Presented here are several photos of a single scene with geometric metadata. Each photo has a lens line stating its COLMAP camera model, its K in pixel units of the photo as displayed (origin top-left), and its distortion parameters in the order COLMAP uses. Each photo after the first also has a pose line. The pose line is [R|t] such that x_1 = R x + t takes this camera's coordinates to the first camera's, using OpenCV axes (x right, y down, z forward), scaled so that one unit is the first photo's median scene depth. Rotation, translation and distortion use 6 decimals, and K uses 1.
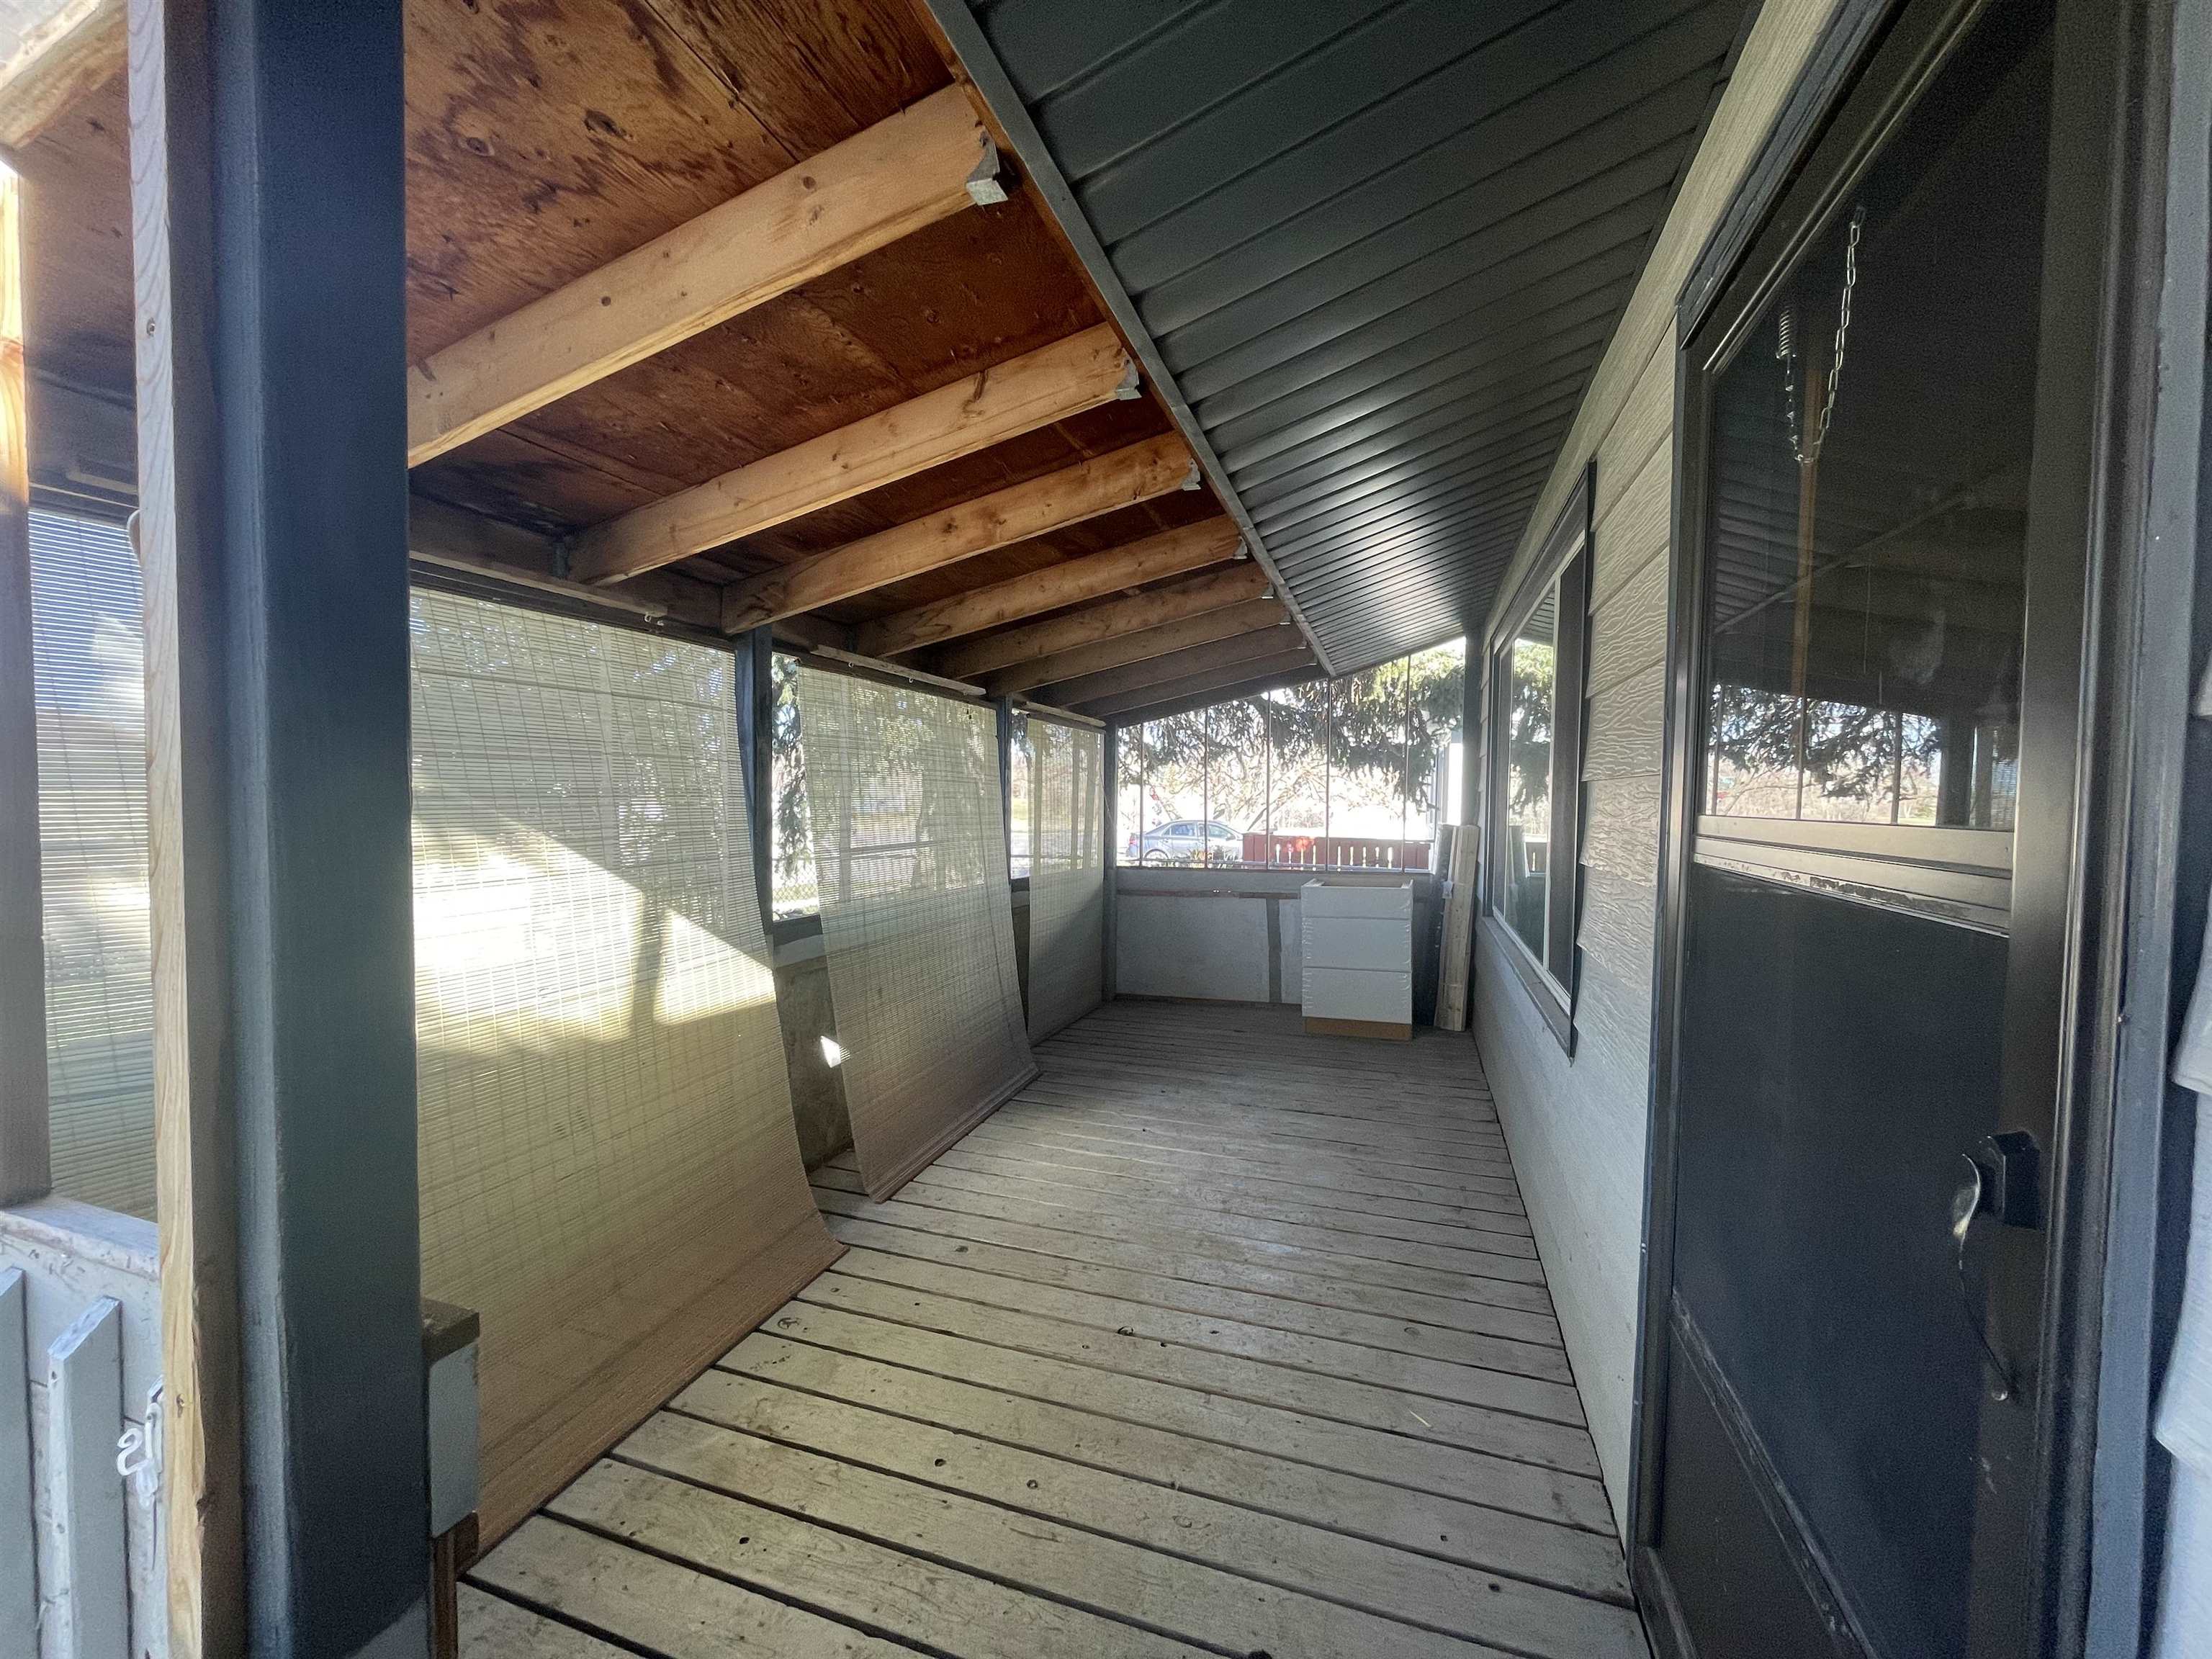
lens RADIAL K [[883.9, 0, 1106.0], [0, 883.9, 829.5], [0, 0, 1]] dist [-0.001451, -0.000257]
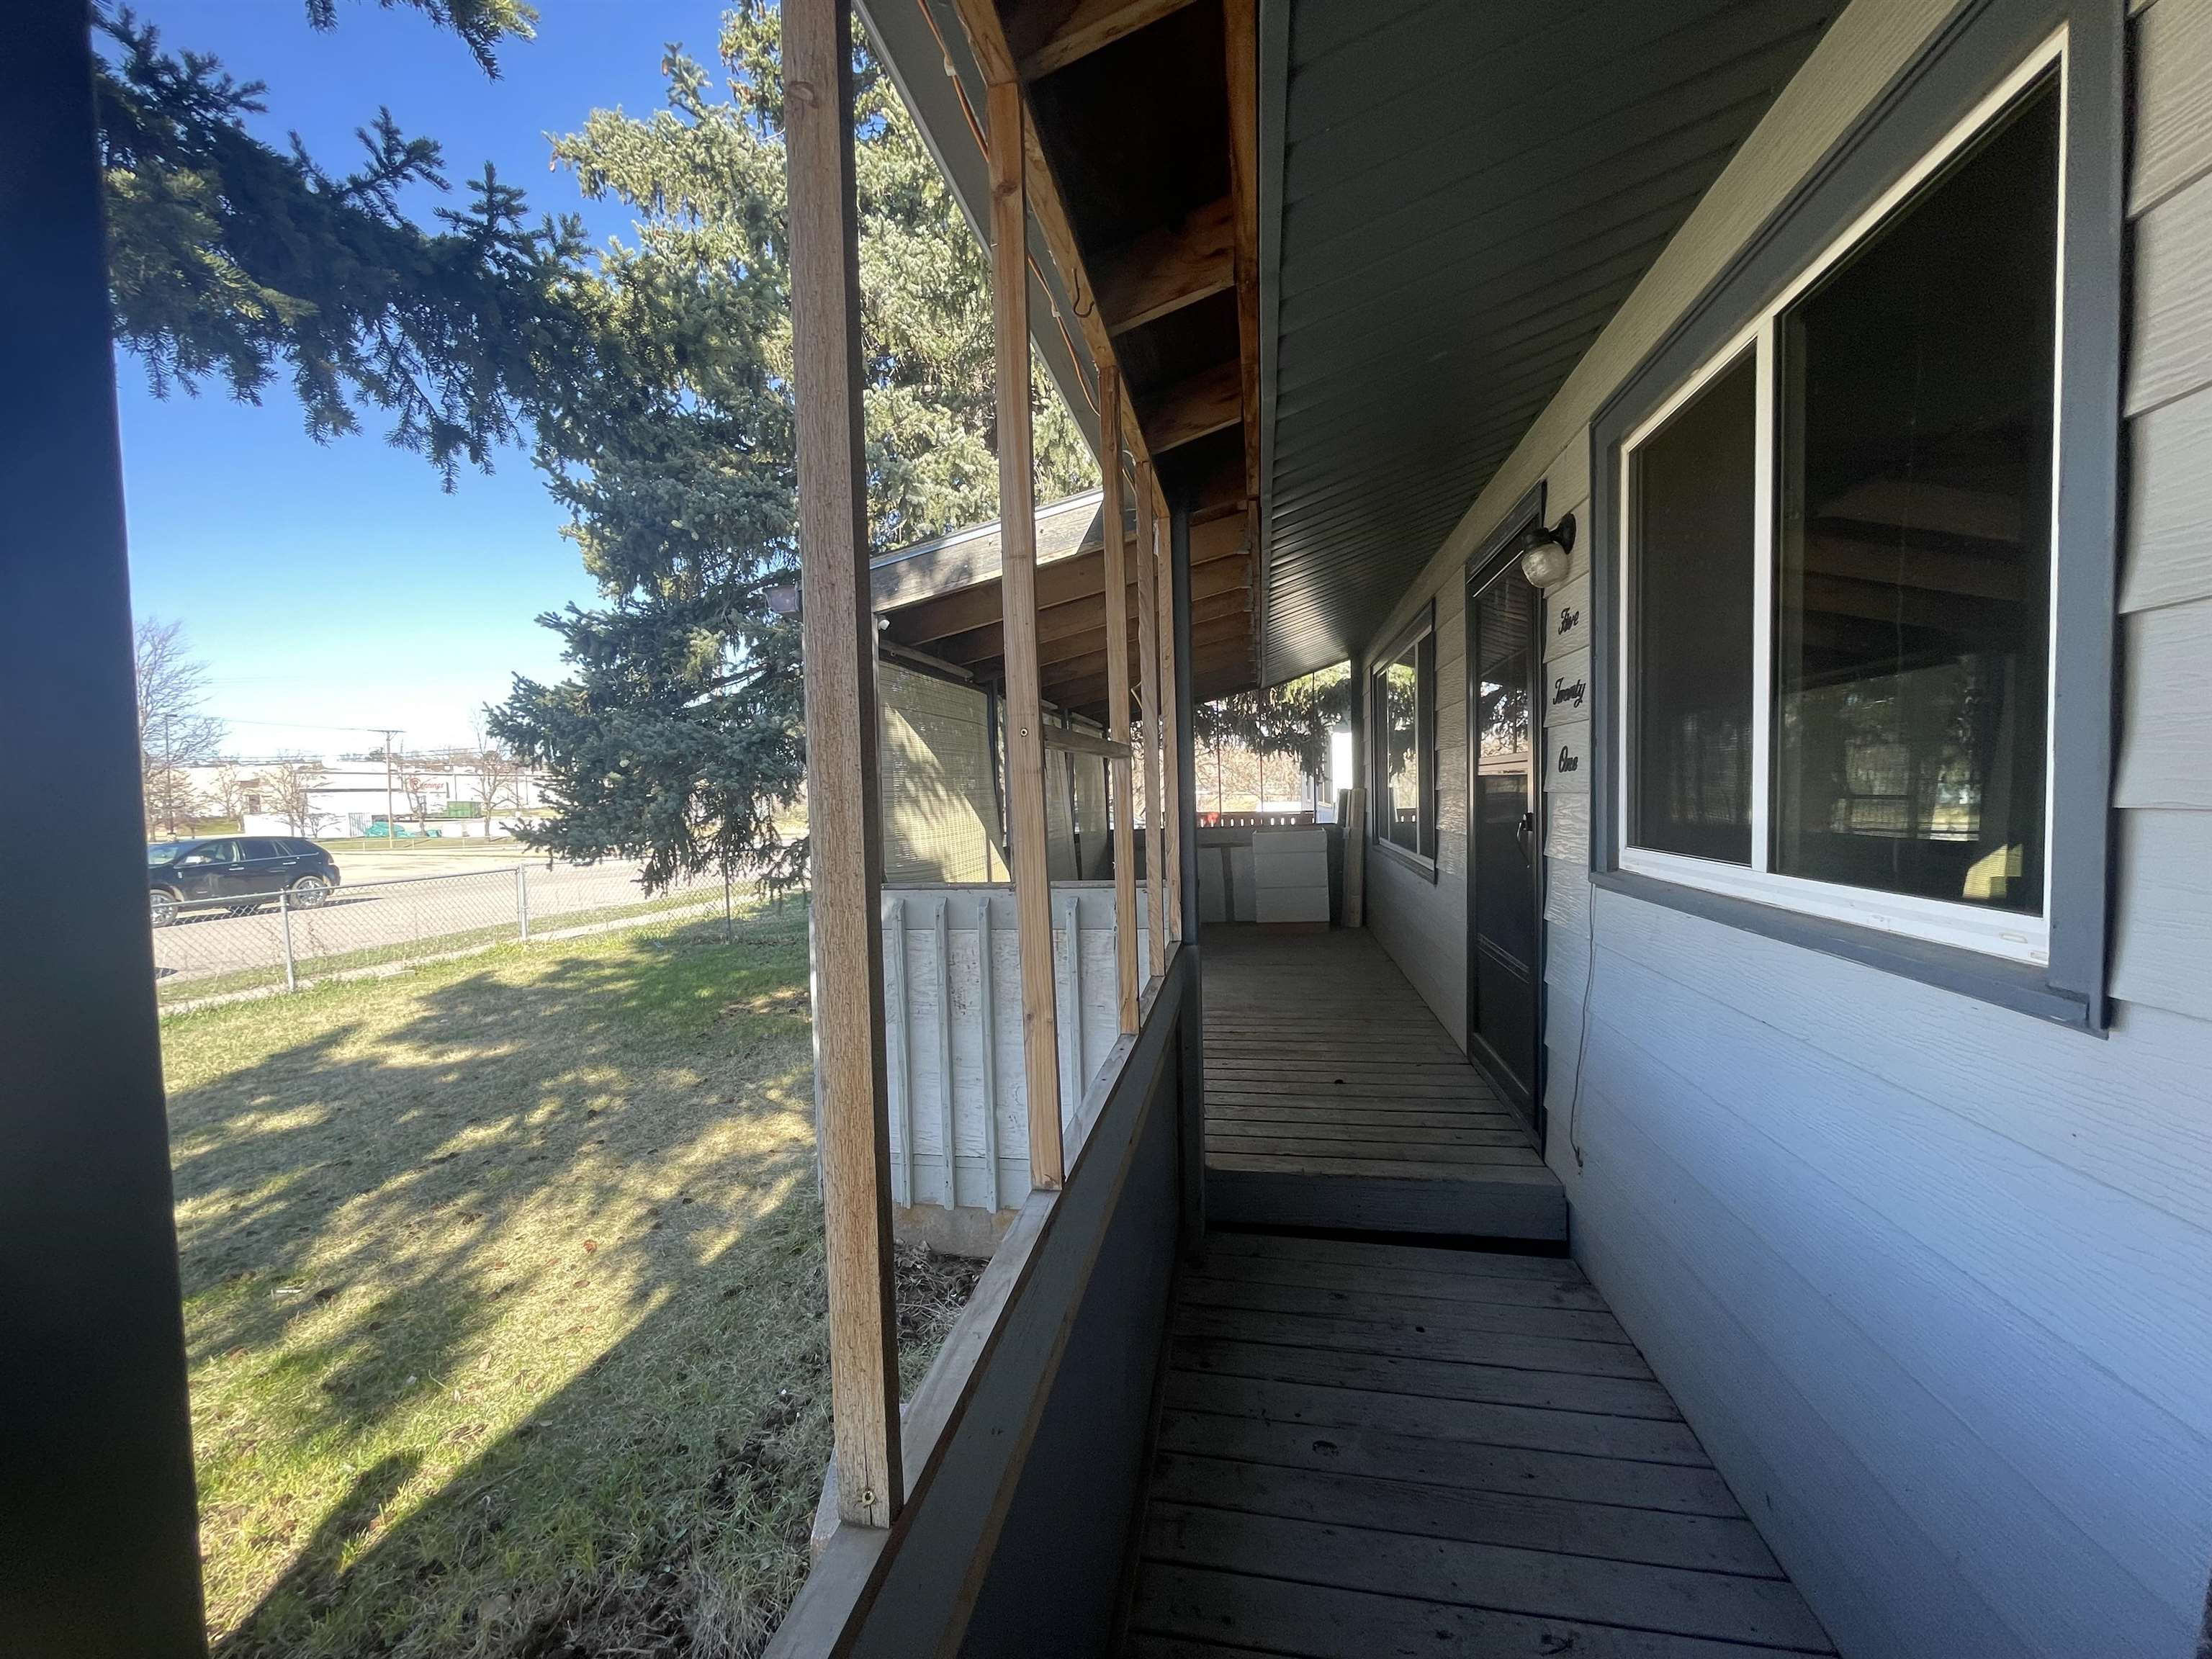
lens RADIAL K [[883.9, 0, 1106.0], [0, 883.9, 829.5], [0, 0, 1]] dist [-0.001451, -0.000257]
pose [[0.987757, -0.044008, 0.149661, -0.239519], [0.043297, 0.999030, 0.008006, 0.035526], [-0.149868, -0.001428, 0.988705, -0.412569]]
